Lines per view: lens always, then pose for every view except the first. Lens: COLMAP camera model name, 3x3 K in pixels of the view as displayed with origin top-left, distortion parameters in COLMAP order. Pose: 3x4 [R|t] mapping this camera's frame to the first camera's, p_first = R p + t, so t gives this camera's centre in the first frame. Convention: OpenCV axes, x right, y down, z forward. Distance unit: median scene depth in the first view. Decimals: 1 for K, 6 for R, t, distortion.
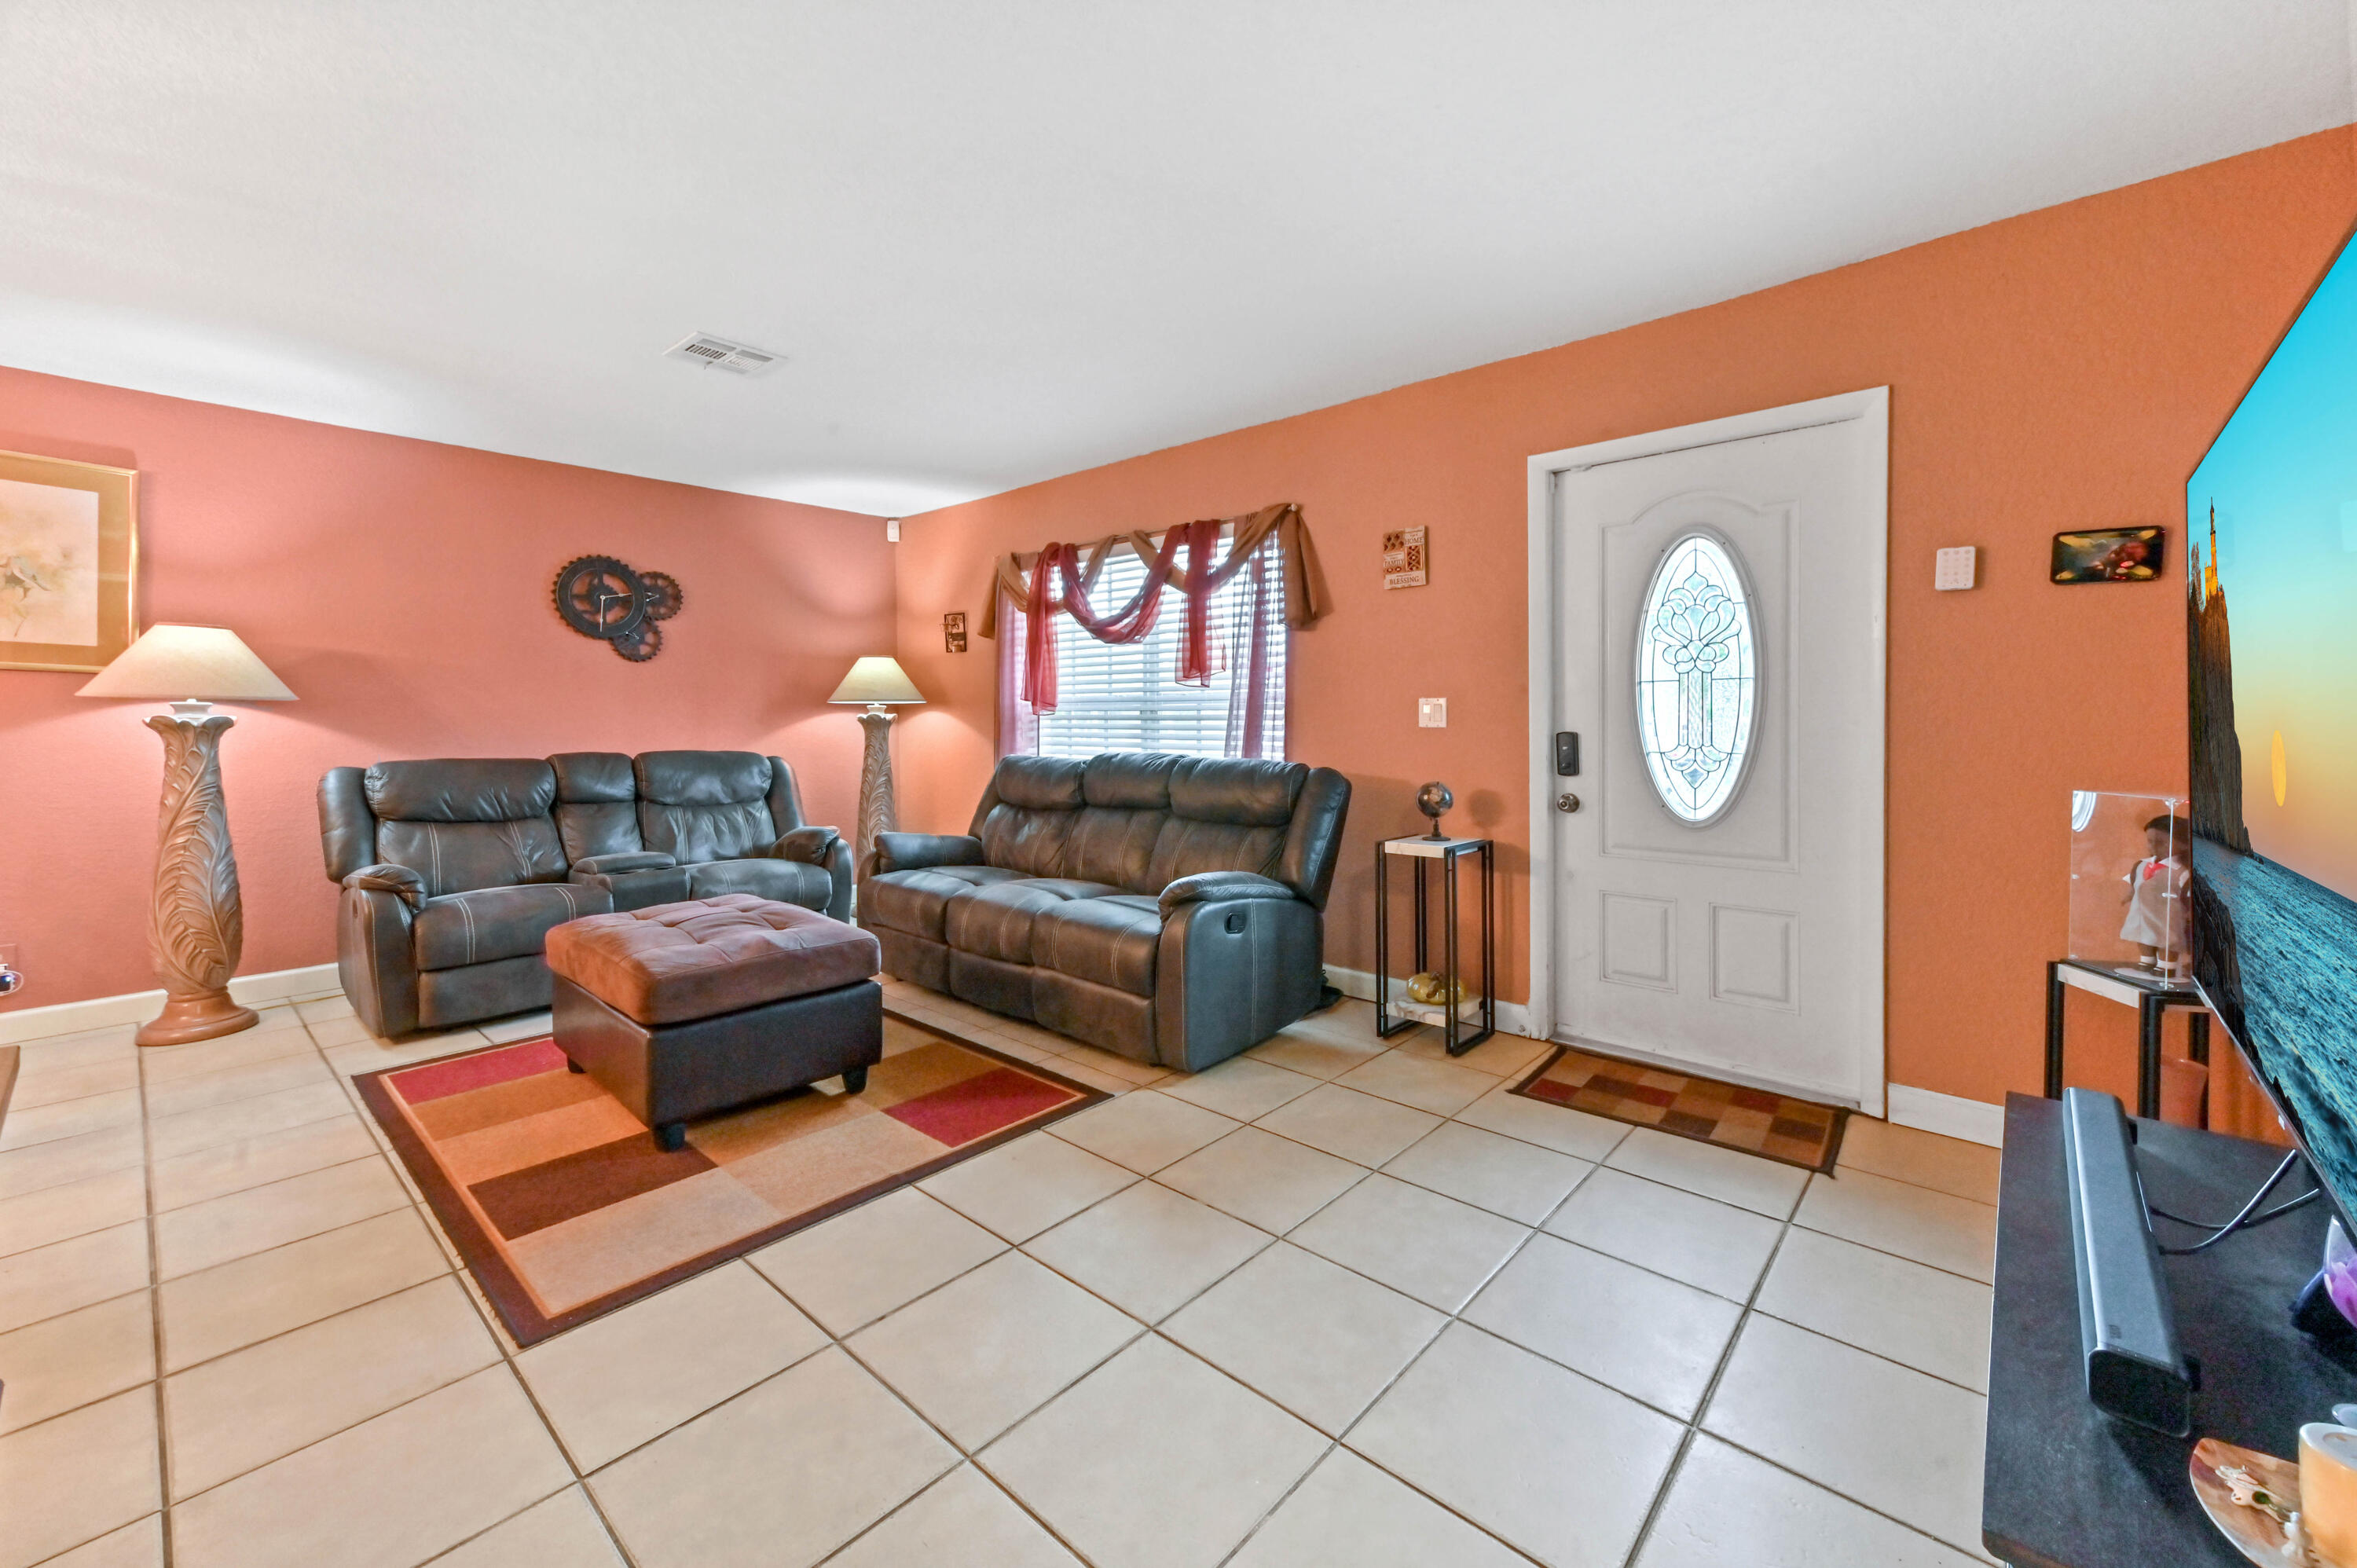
lens RADIAL K [[929.9, 0, 1167.8], [0, 929.9, 736.7], [0, 0, 1]] dist [0.014063, -0.000361]
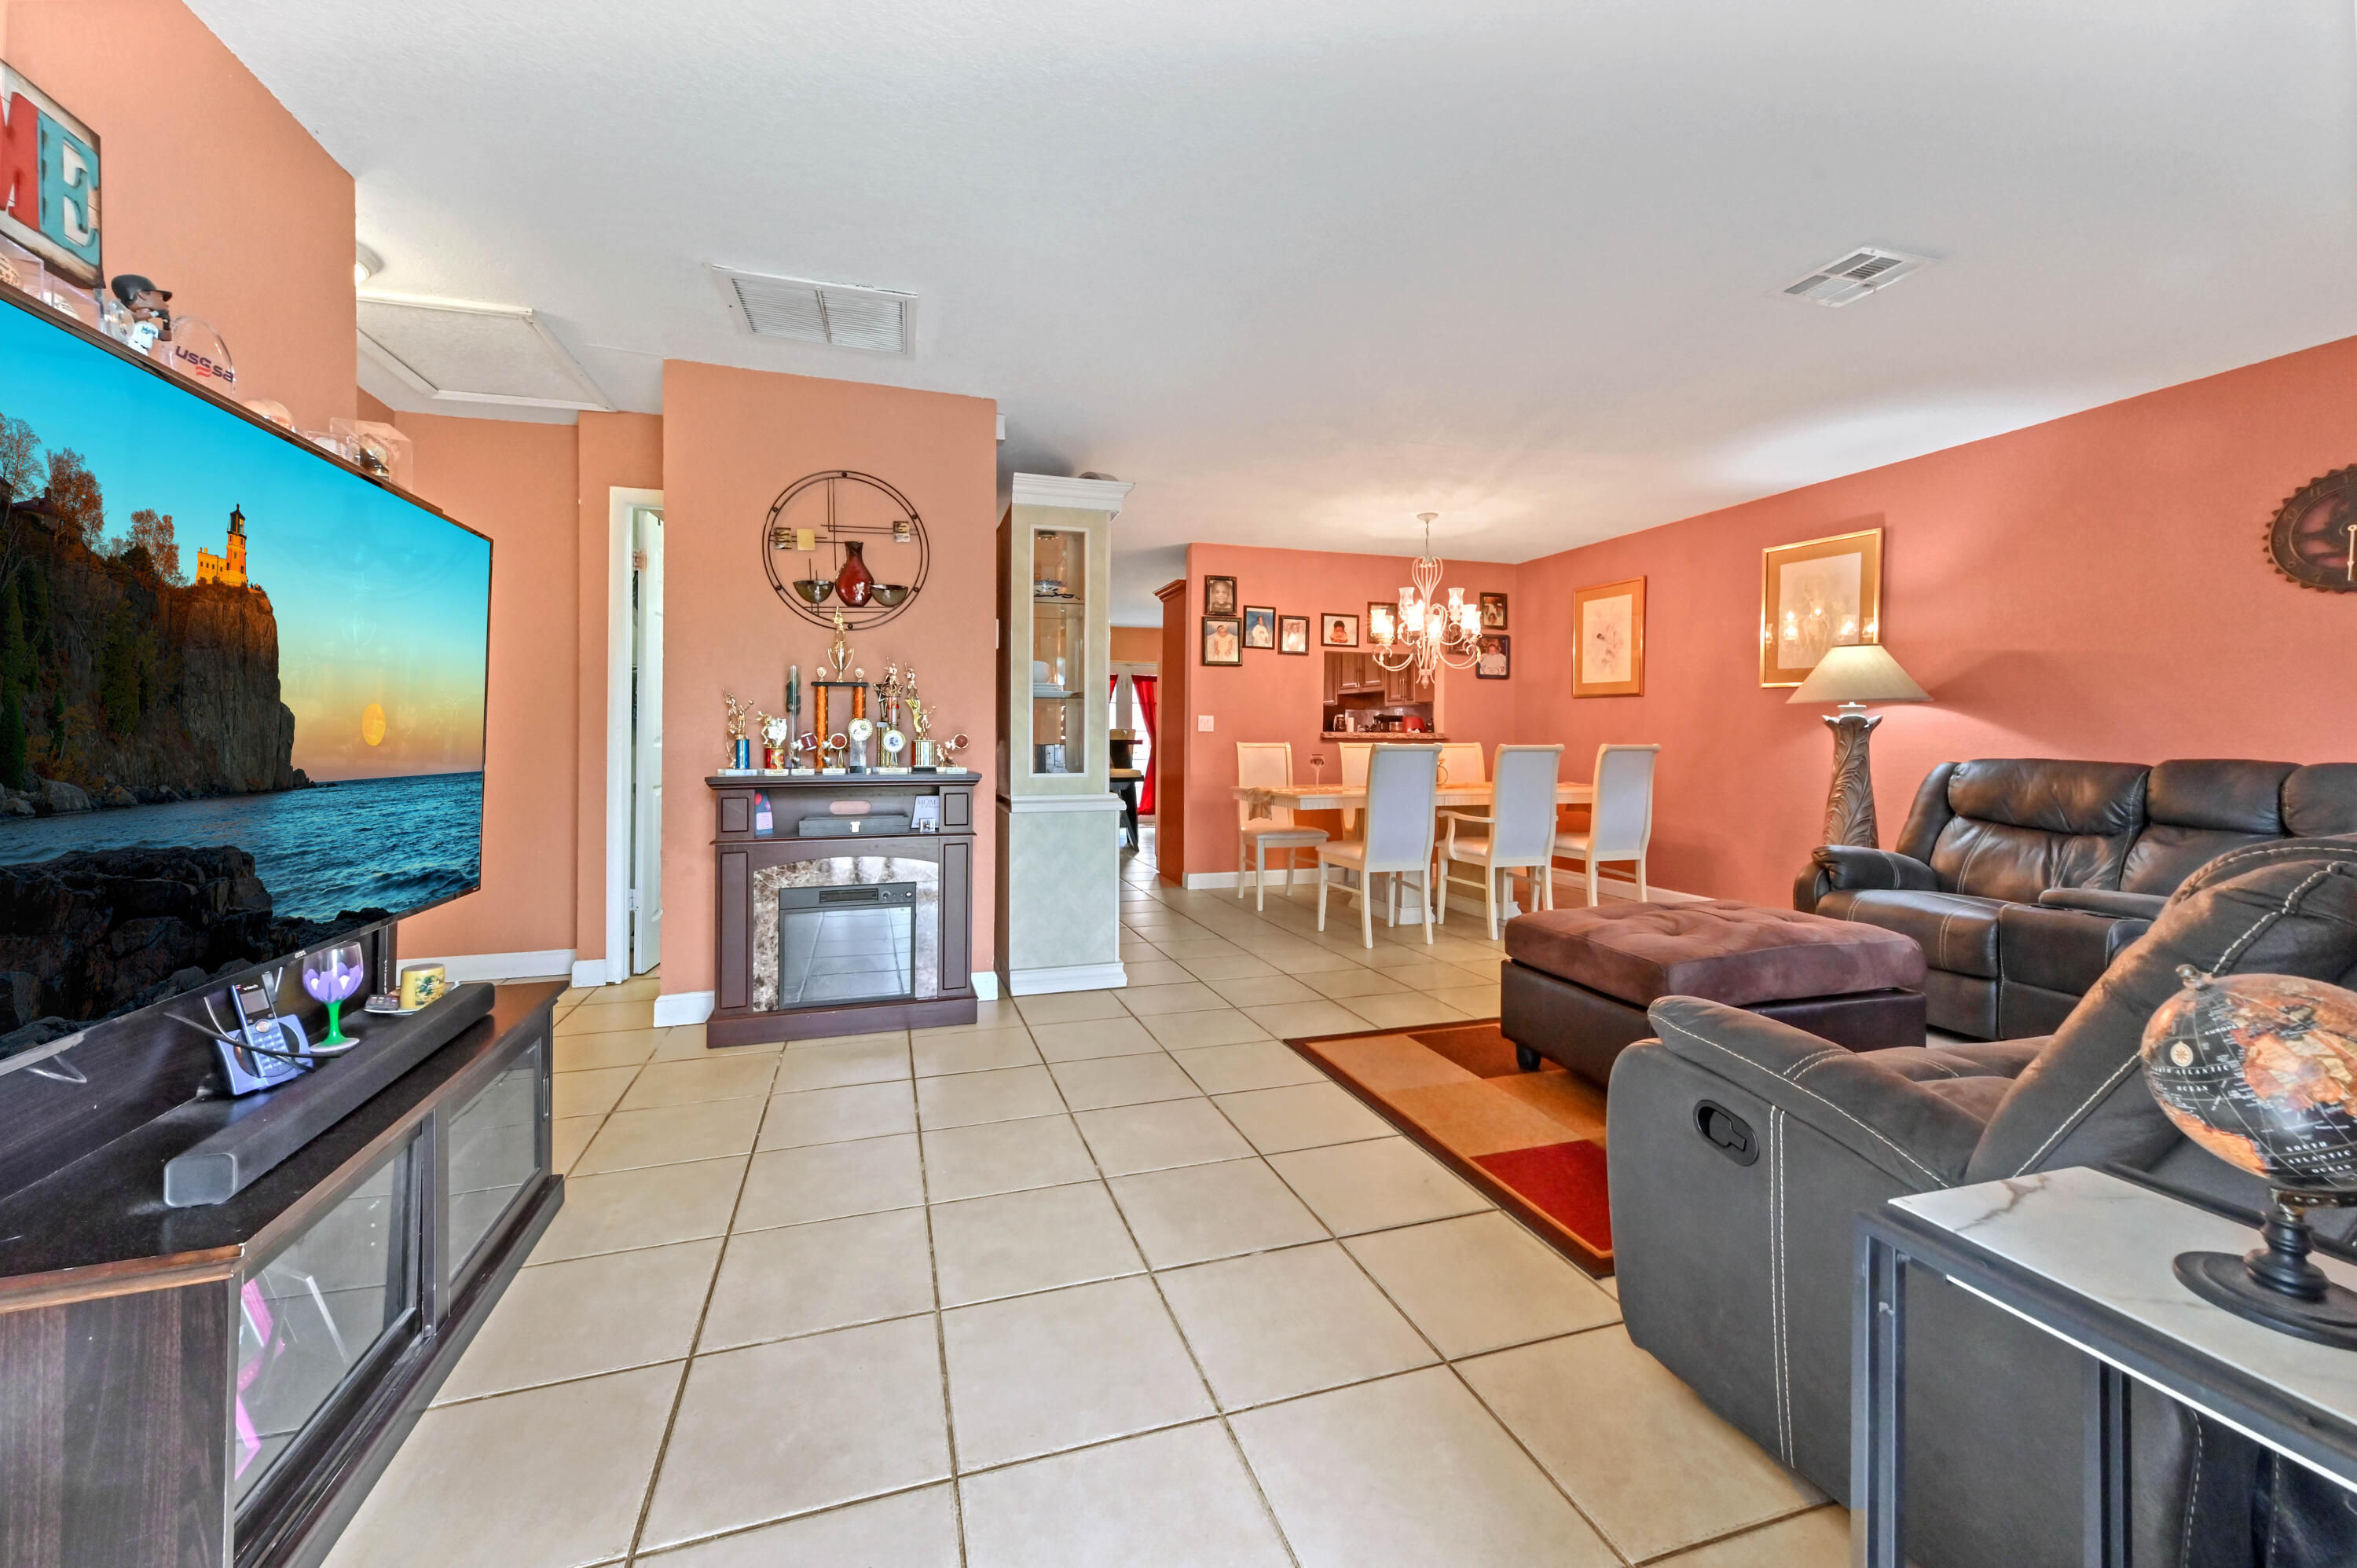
lens RADIAL K [[929.9, 0, 1206.8], [0, 929.9, 754.0], [0, 0, 1]] dist [0.014063, -0.000361]
pose [[-0.491455, 0.018620, -0.870704, 0.620727], [-0.015861, 0.999414, 0.030325, 0.003752], [0.870759, 0.028713, -0.490872, 1.049977]]
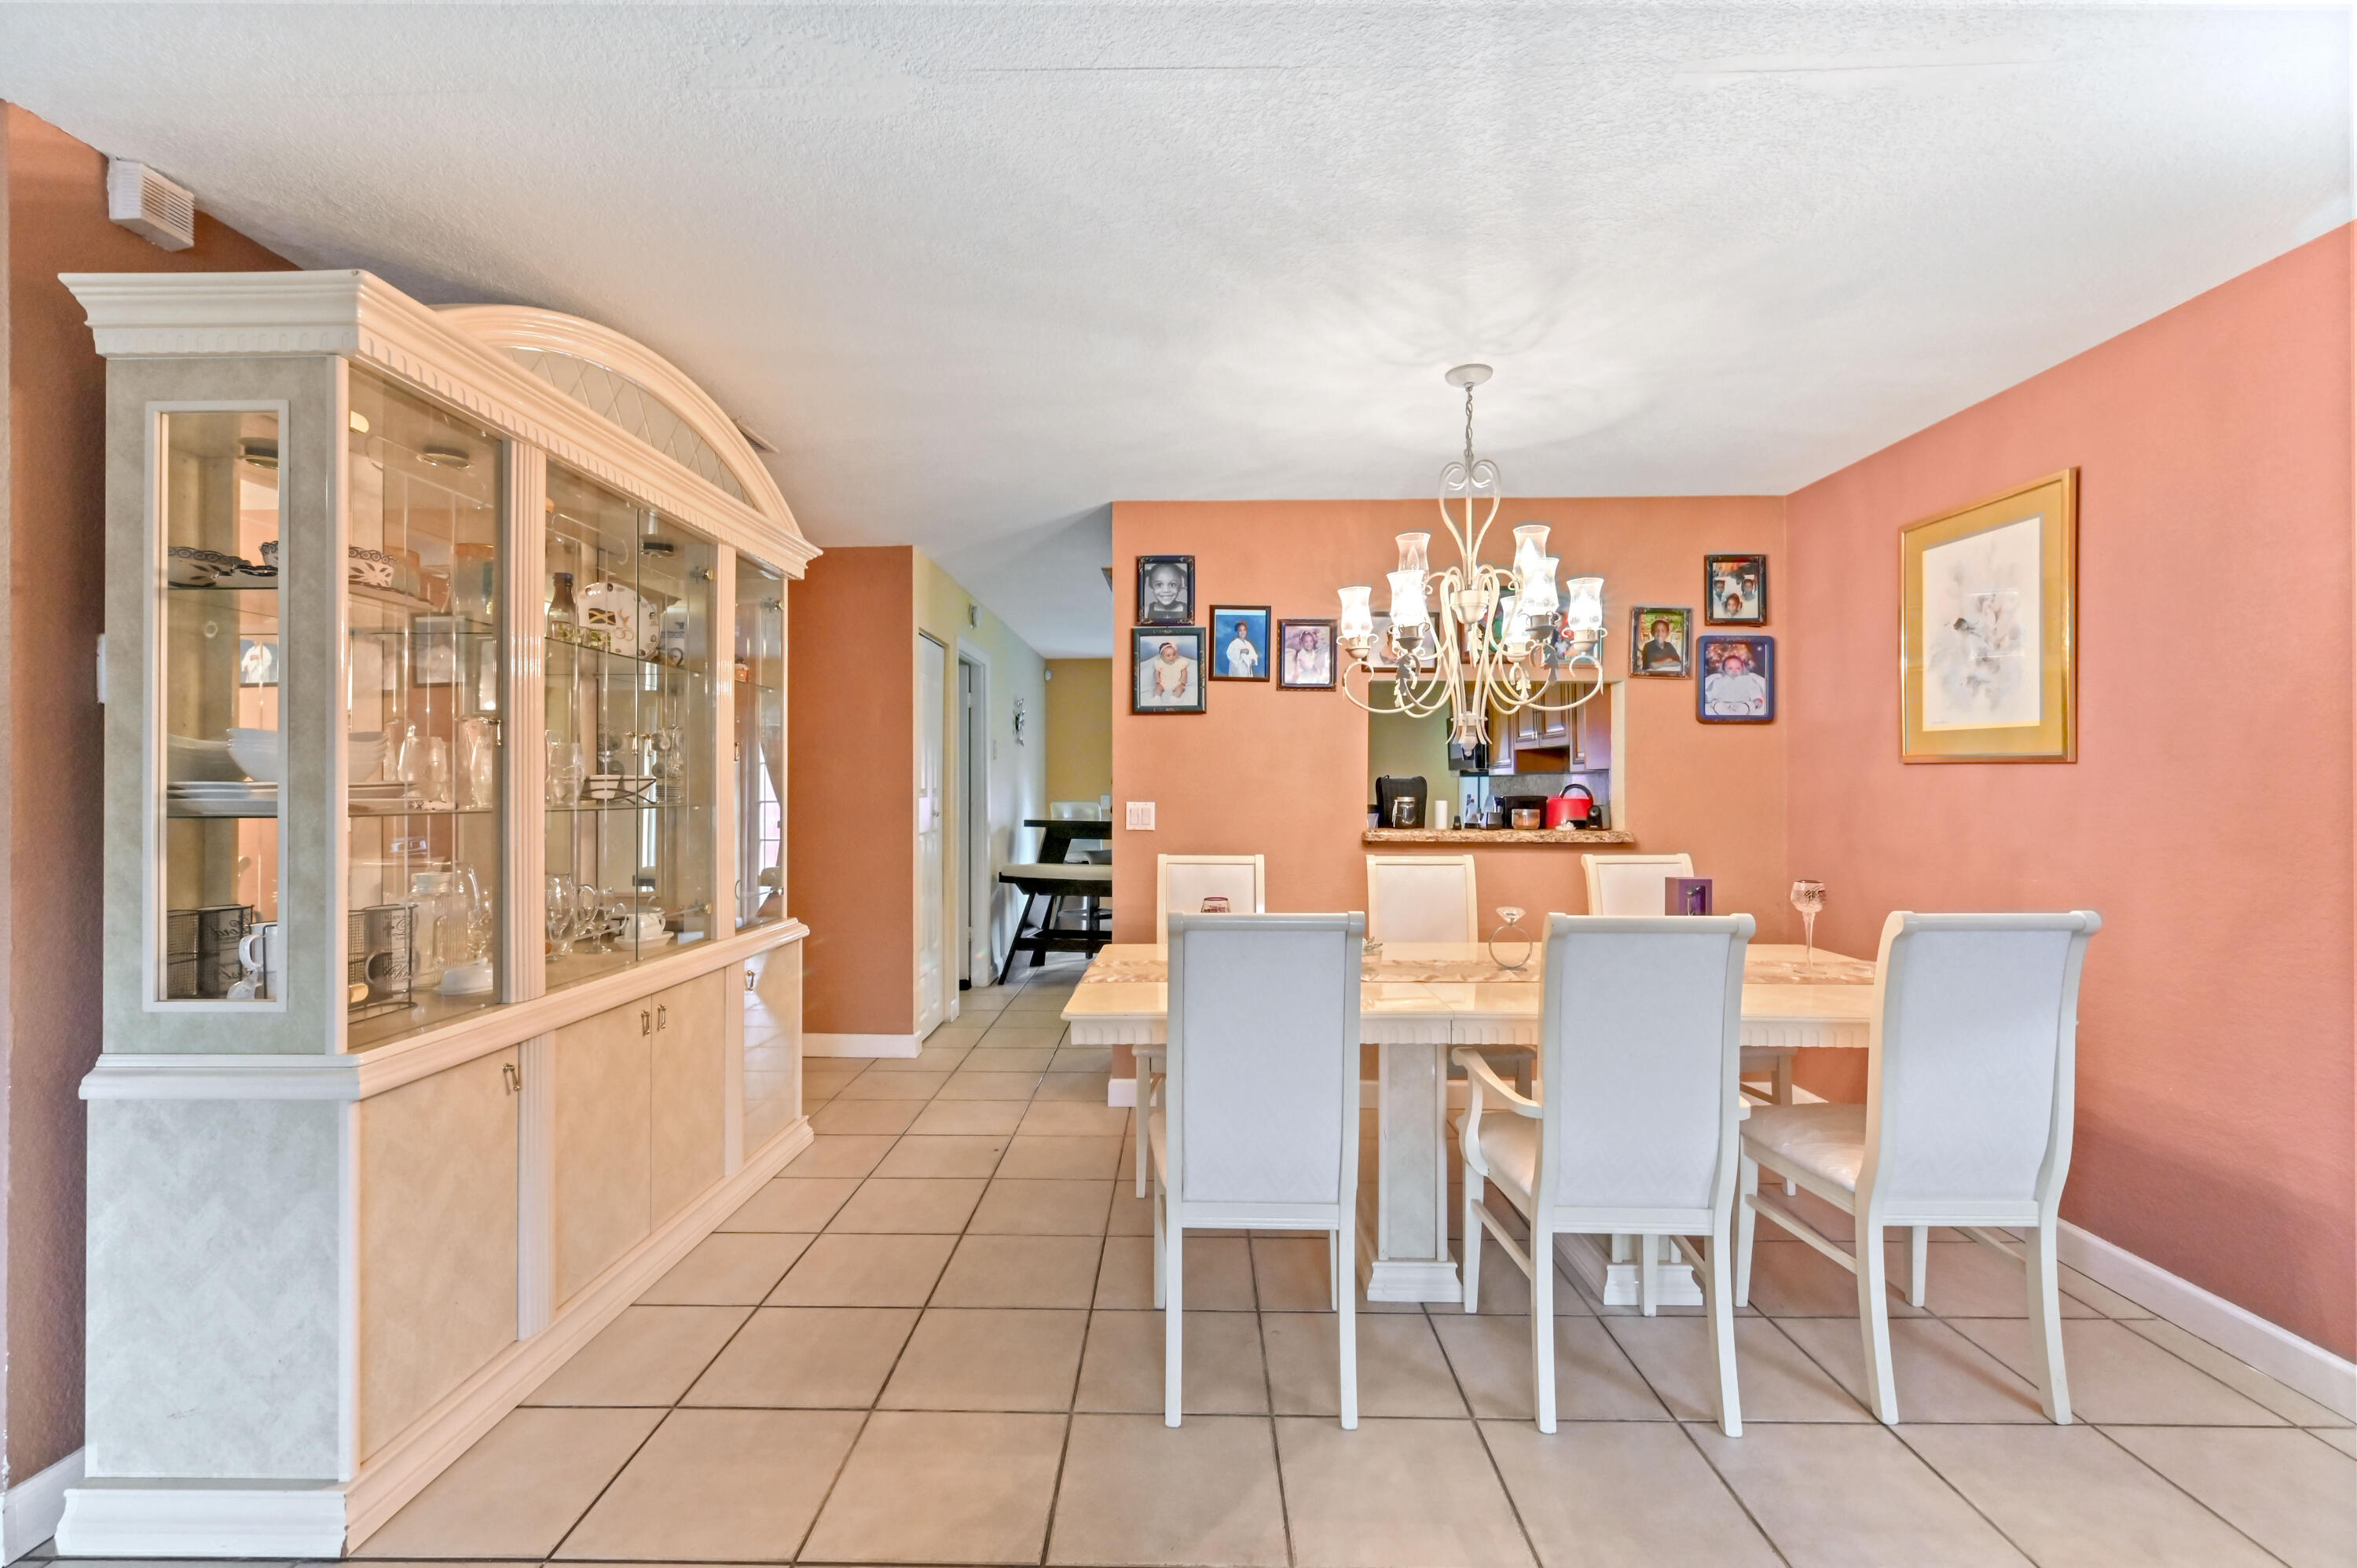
lens RADIAL K [[1005.7, 0, 1184.2], [0, 1005.7, 786.8], [0, 0, 1]] dist [0.006213, 0.000764]
pose [[-0.751362, -0.001558, -0.659889, -0.463652], [-0.012199, 0.999859, 0.011529, -0.056606], [0.659778, 0.016712, -0.751275, 1.029829]]
